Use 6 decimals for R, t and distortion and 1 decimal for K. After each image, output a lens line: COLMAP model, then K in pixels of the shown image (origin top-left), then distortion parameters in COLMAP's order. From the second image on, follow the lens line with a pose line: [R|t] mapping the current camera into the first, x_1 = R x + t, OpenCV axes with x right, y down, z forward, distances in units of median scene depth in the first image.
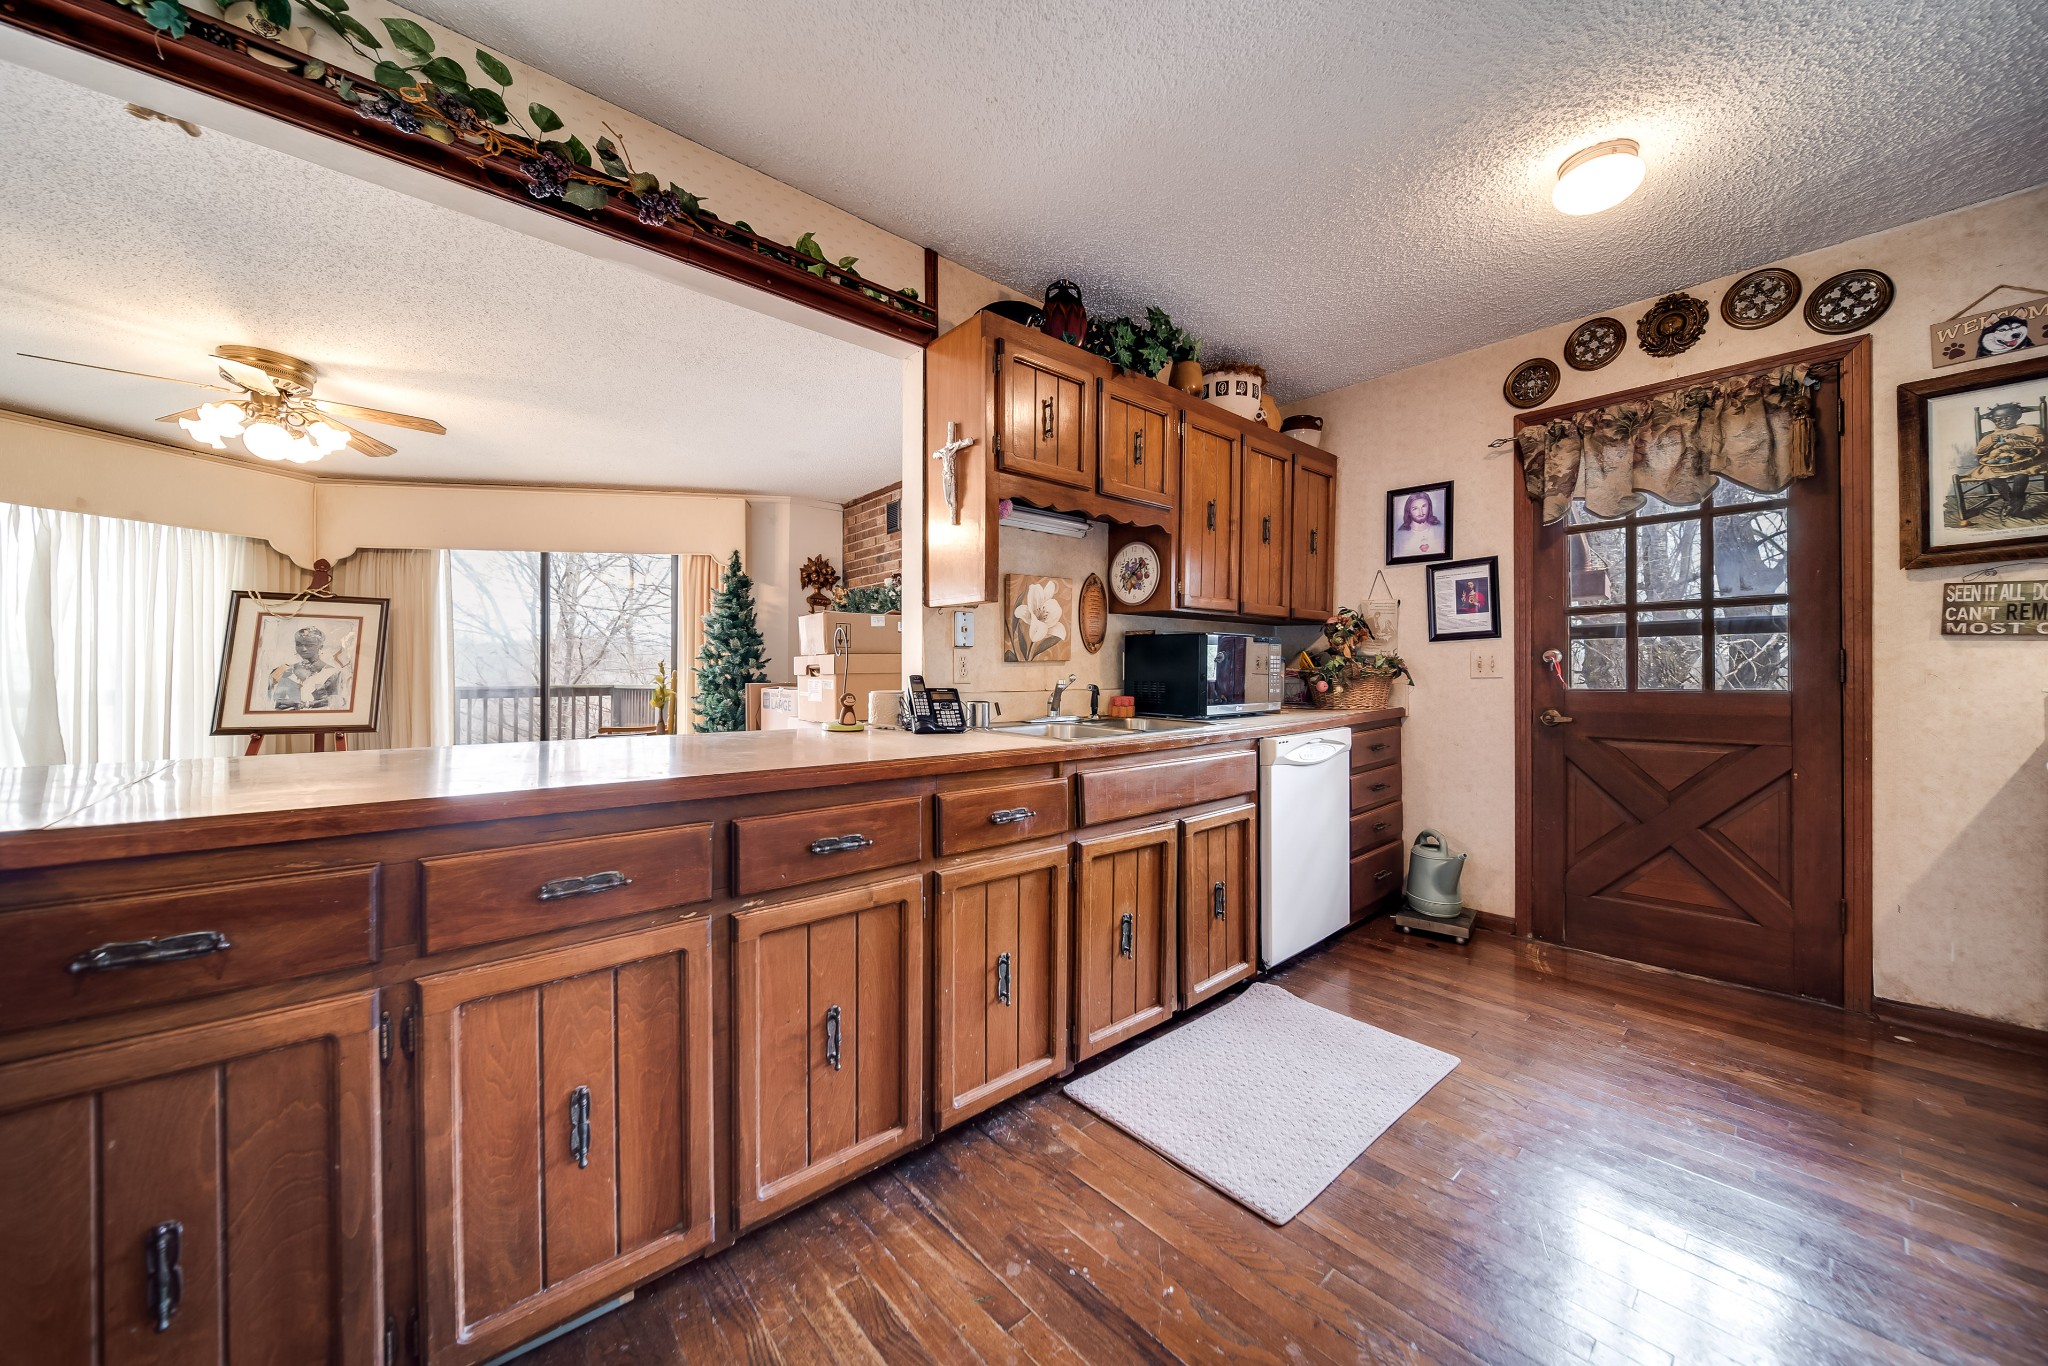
lens RADIAL K [[733.1, 0, 1034.6], [0, 733.1, 672.4], [0, 0, 1]] dist [-0.001815, -0.000033]
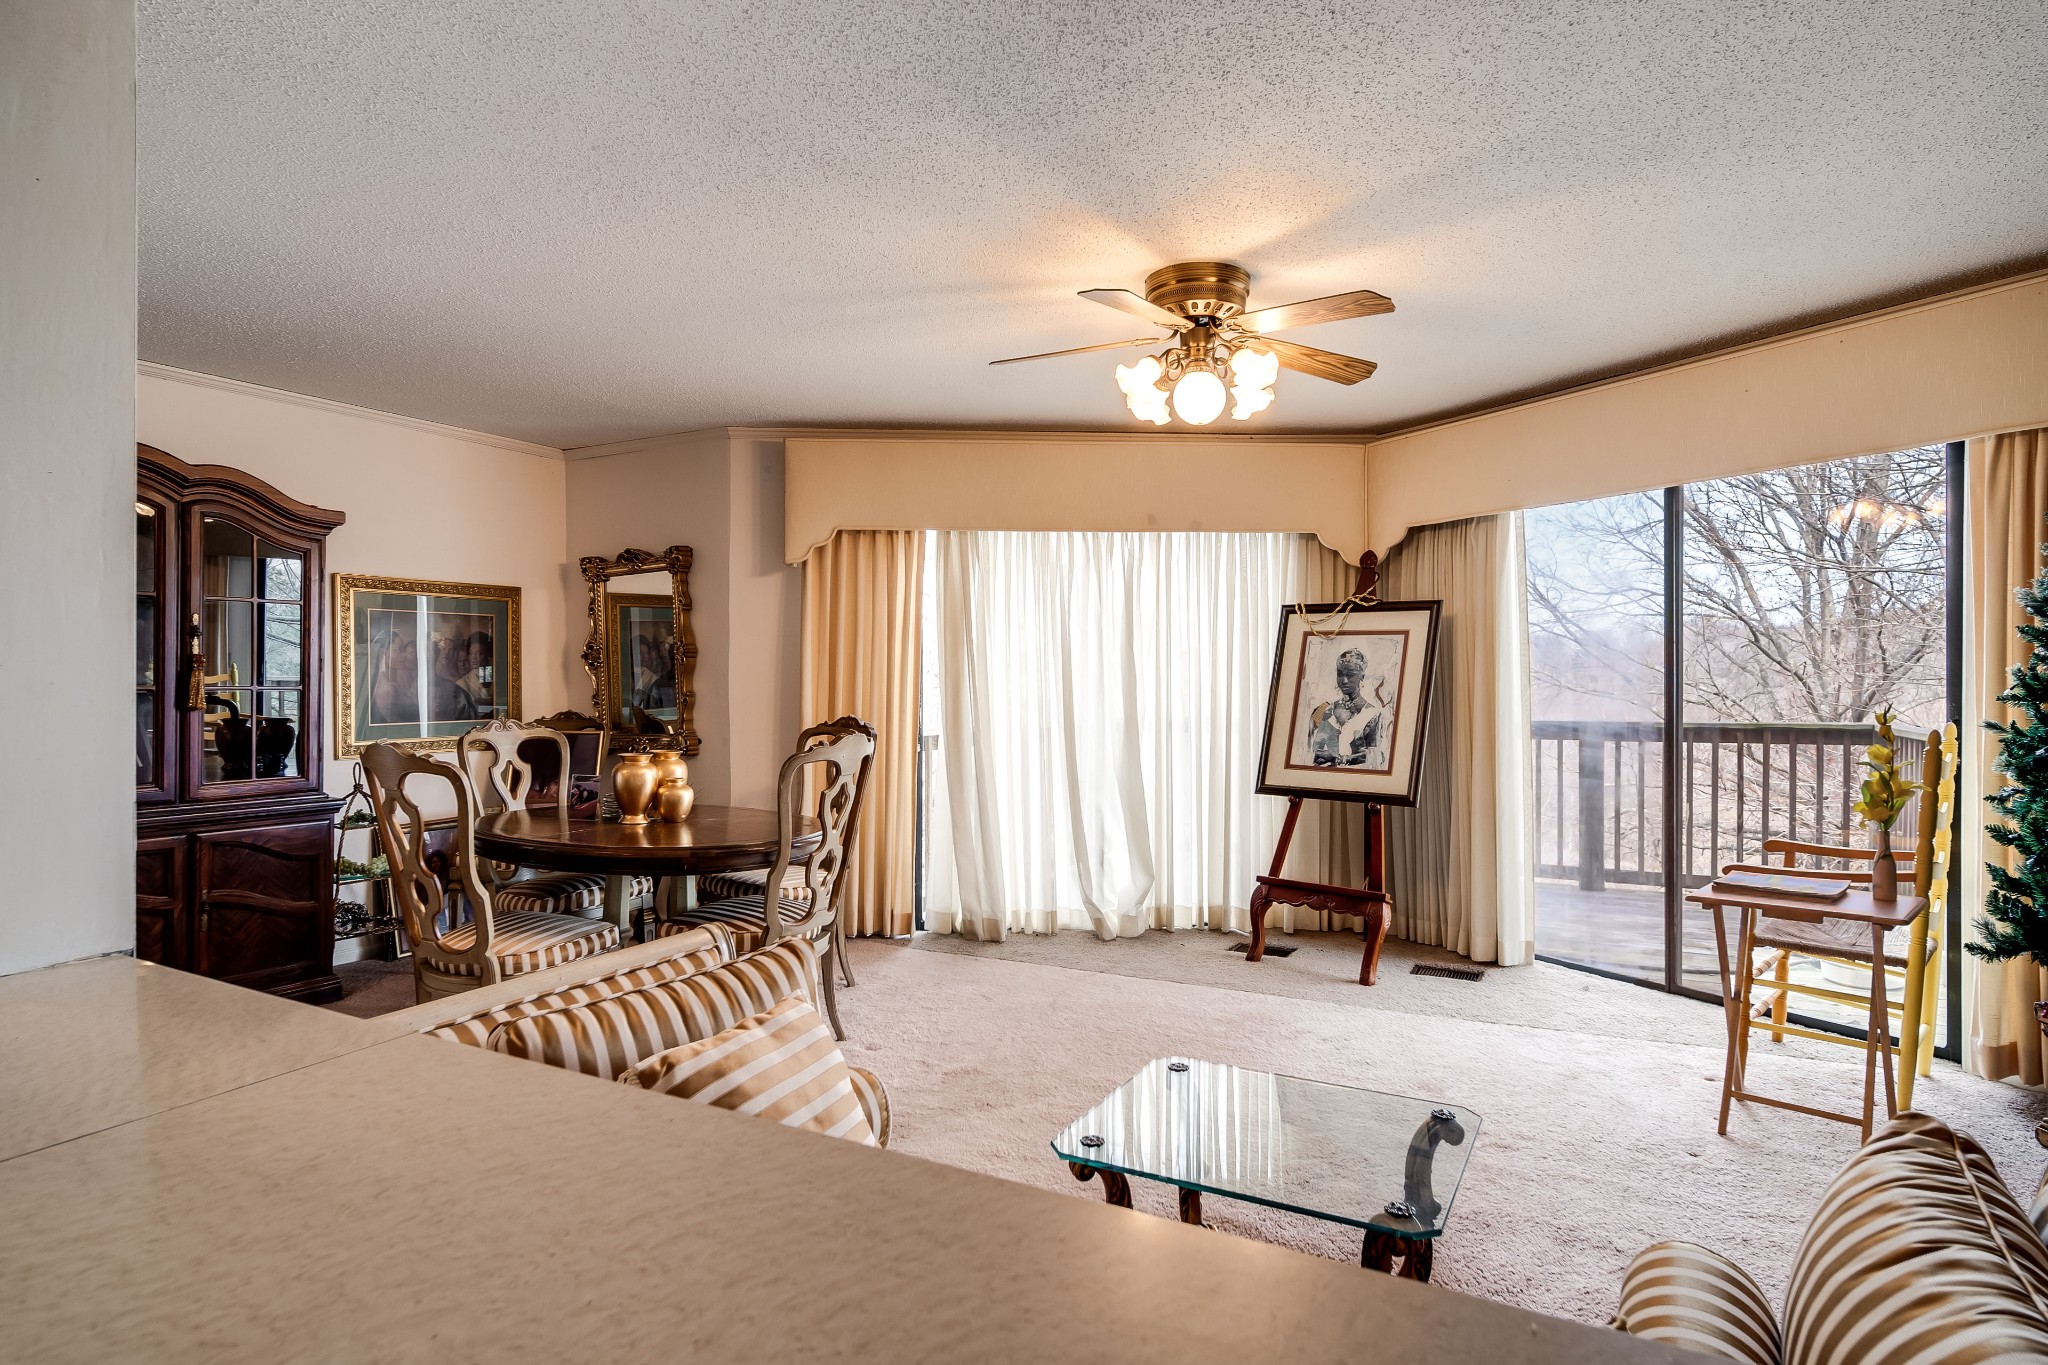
lens RADIAL K [[1111.2, 0, 1022.4], [0, 1111.2, 678.8], [0, 0, 1]] dist [0.004931, -0.000019]
pose [[0.331009, 0.001237, -0.943627, -0.088161], [0.007944, 0.999960, 0.004097, -0.043872], [0.943594, -0.008852, 0.330986, 0.374407]]
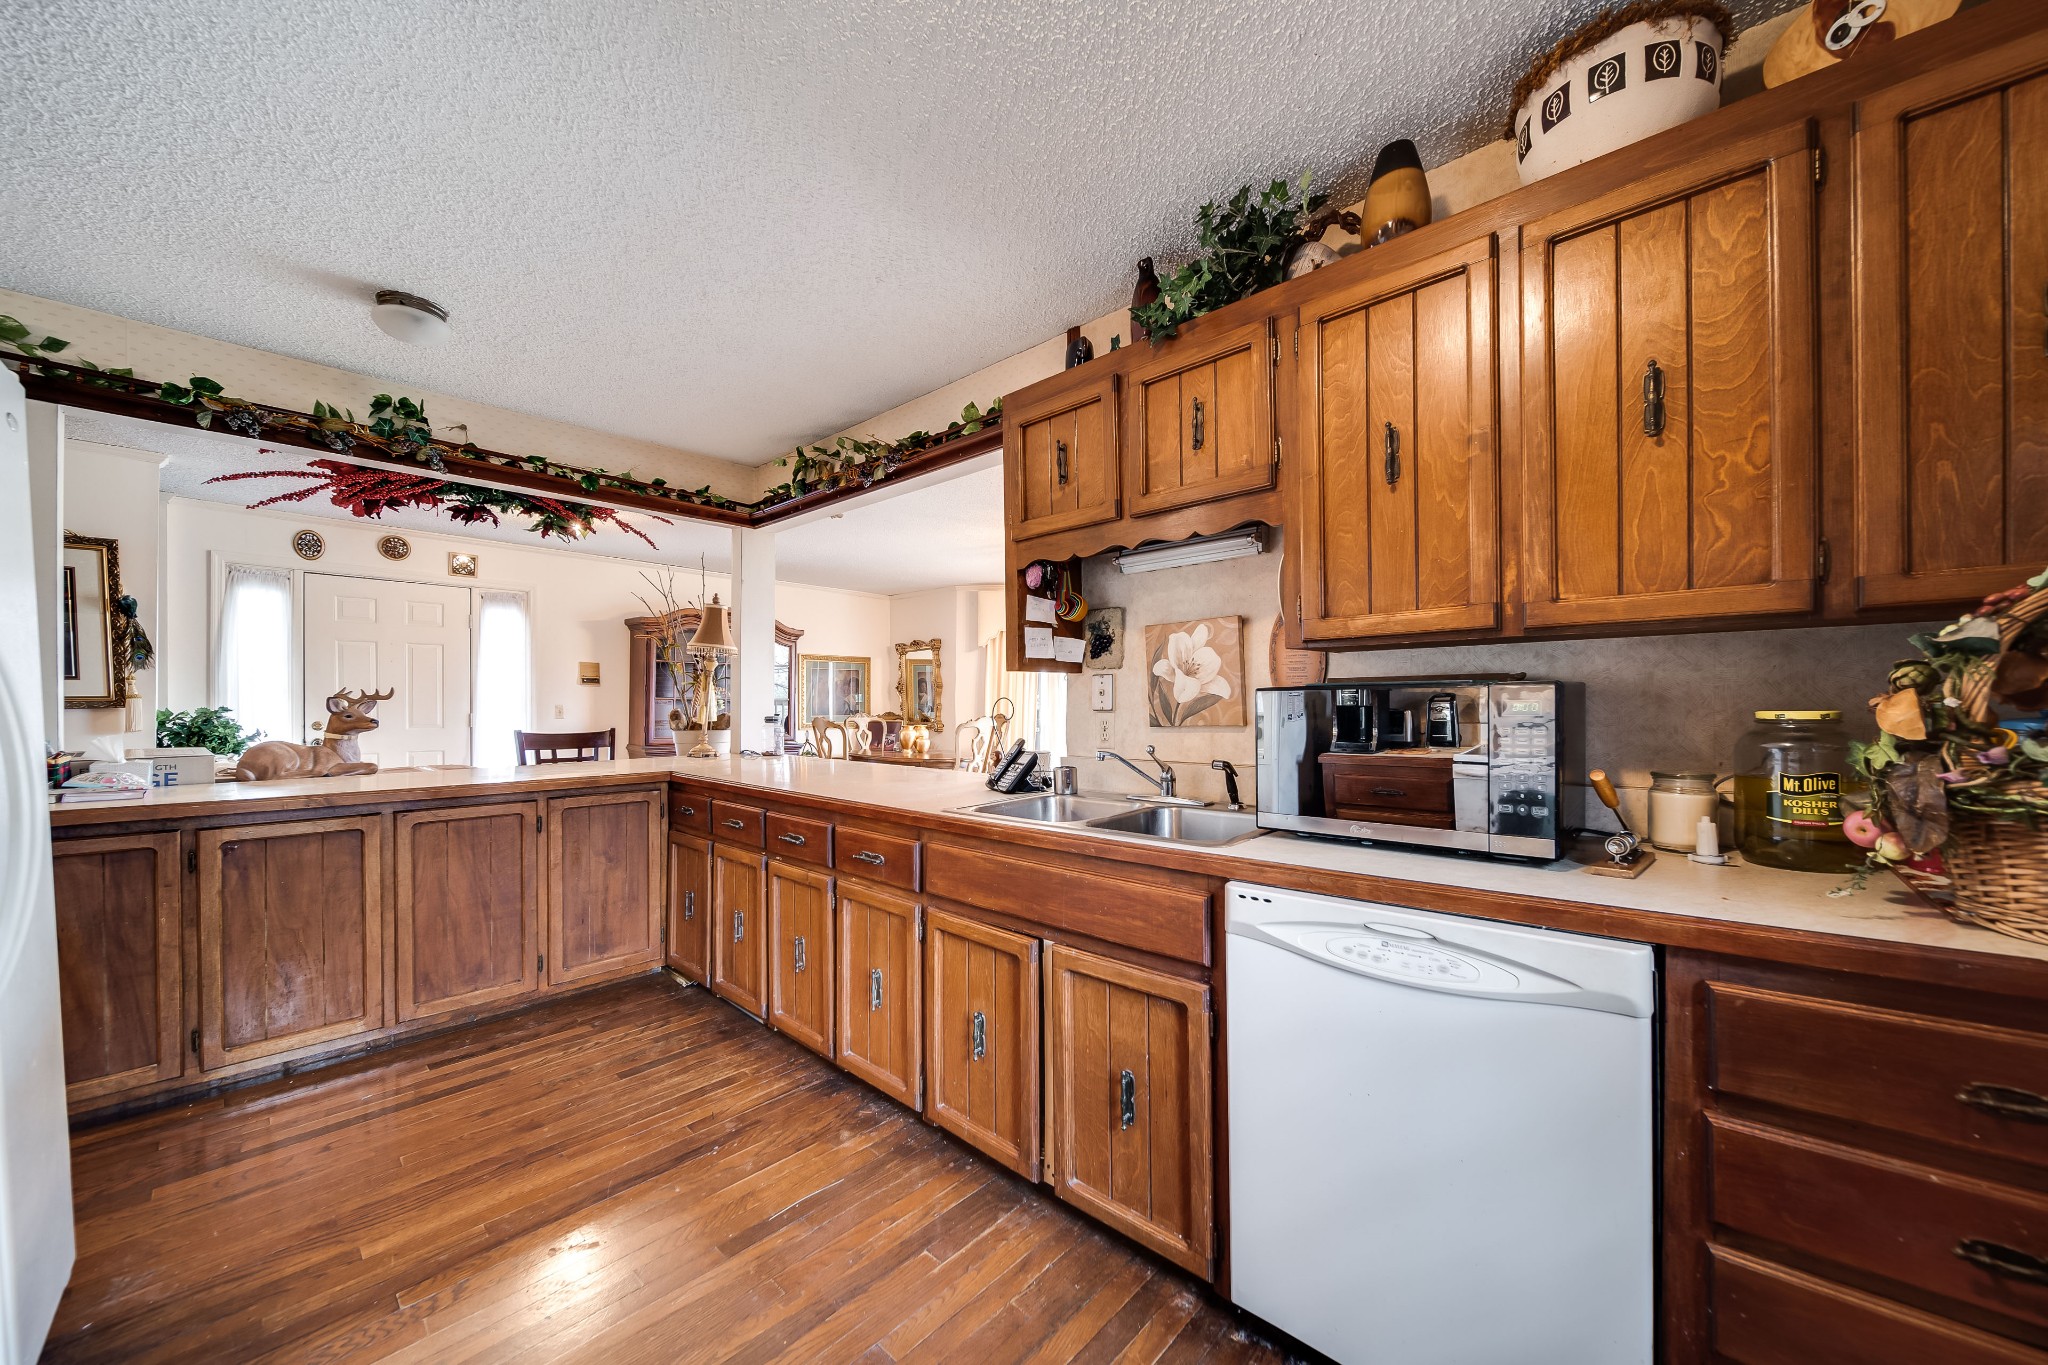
lens RADIAL K [[733.1, 0, 1008.9], [0, 733.1, 703.3], [0, 0, 1]] dist [-0.001815, -0.000033]
pose [[0.084027, -0.000307, -0.996463, 0.496135], [0.004326, 0.999991, 0.000057, -0.026135], [0.996454, -0.004315, 0.084027, 0.459634]]
